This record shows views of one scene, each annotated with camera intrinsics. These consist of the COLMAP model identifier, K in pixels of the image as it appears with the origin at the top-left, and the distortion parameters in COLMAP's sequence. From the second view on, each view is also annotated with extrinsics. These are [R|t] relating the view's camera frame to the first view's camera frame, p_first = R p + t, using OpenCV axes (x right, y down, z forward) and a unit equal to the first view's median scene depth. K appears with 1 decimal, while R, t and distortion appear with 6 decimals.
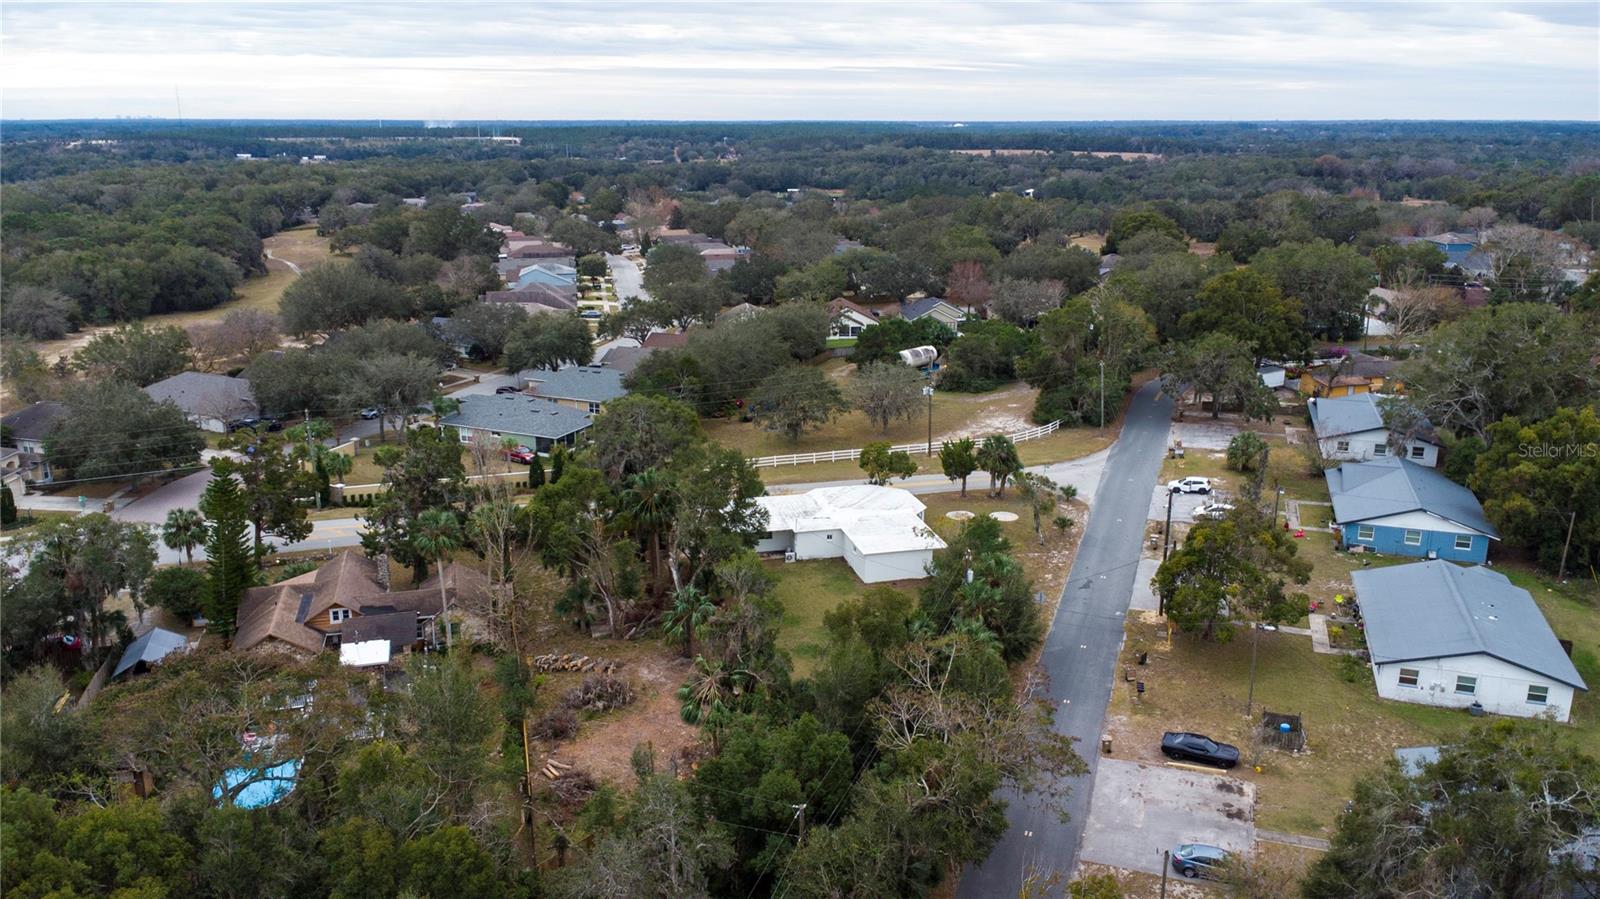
lens RADIAL K [[1223.6, 0, 799.6], [0, 1223.6, 451.1], [0, 0, 1]] dist [0.030072, -0.038274]
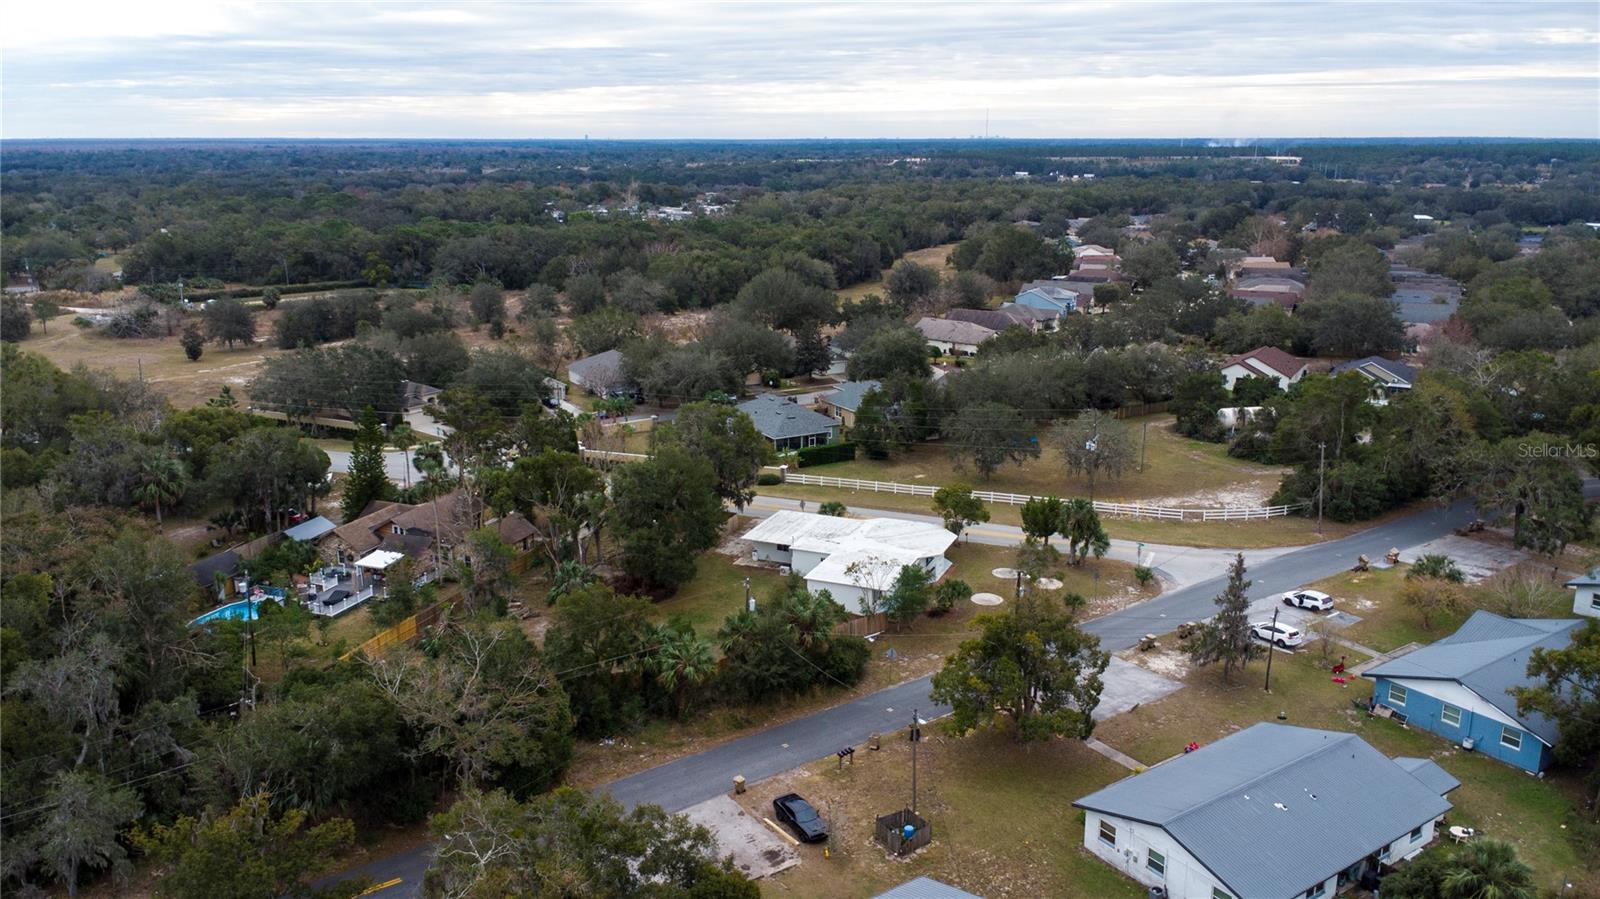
lens RADIAL K [[1223.6, 0, 798.4], [0, 1223.6, 452.0], [0, 0, 1]] dist [0.030072, -0.038274]
pose [[0.799070, 0.149865, -0.582261, 0.123056], [-0.157165, 0.986829, 0.038308, -0.011709], [0.580333, 0.060900, 0.812099, 0.027488]]
